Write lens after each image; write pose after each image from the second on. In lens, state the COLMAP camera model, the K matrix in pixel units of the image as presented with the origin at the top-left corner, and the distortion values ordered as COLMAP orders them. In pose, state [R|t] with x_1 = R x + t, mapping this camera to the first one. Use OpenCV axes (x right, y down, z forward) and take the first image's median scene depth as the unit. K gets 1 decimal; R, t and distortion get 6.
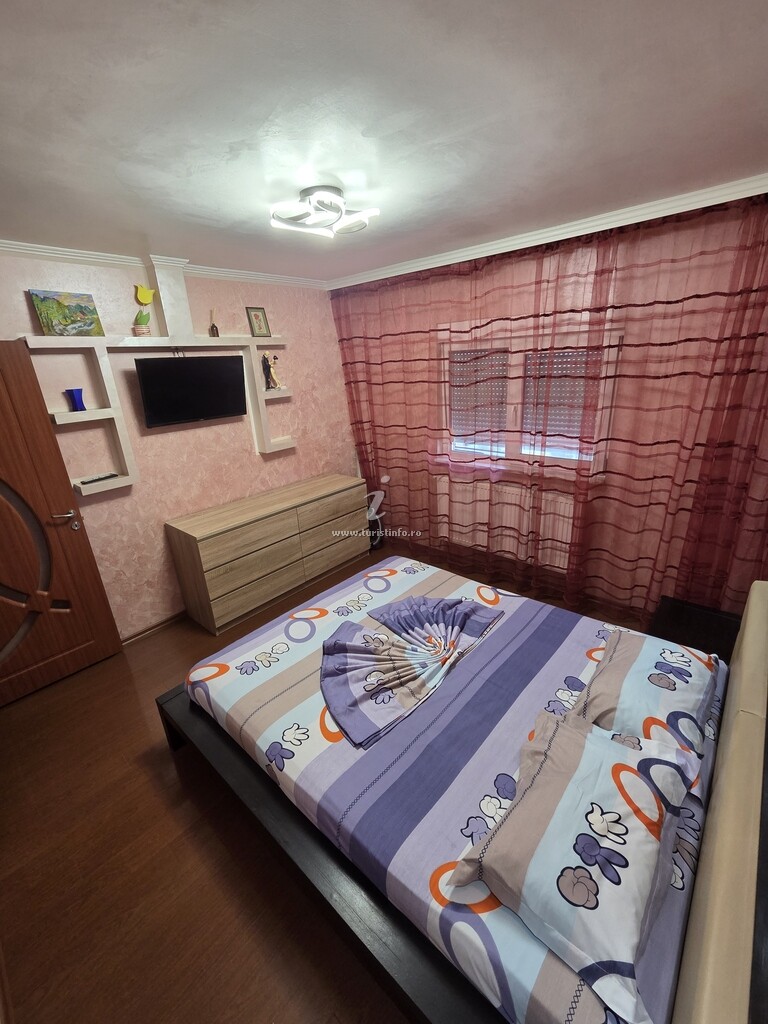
lens RADIAL K [[419.2, 0, 385.4], [0, 419.2, 508.8], [0, 0, 1]] dist [-0.001692, -0.001063]
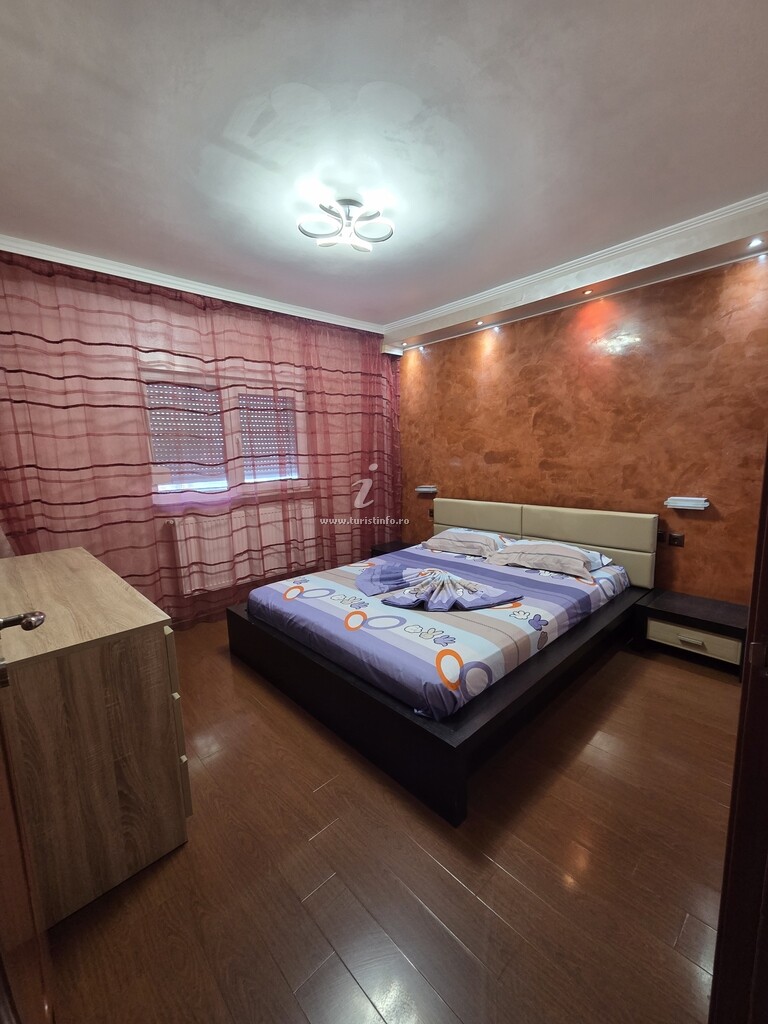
lens RADIAL K [[419.2, 0, 387.5], [0, 419.2, 516.5], [0, 0, 1]] dist [-0.001692, -0.001063]
pose [[0.093530, -0.104708, 0.990095, -0.972104], [0.355060, 0.932575, 0.065084, 0.016222], [-0.930153, 0.345456, 0.124401, 0.721123]]
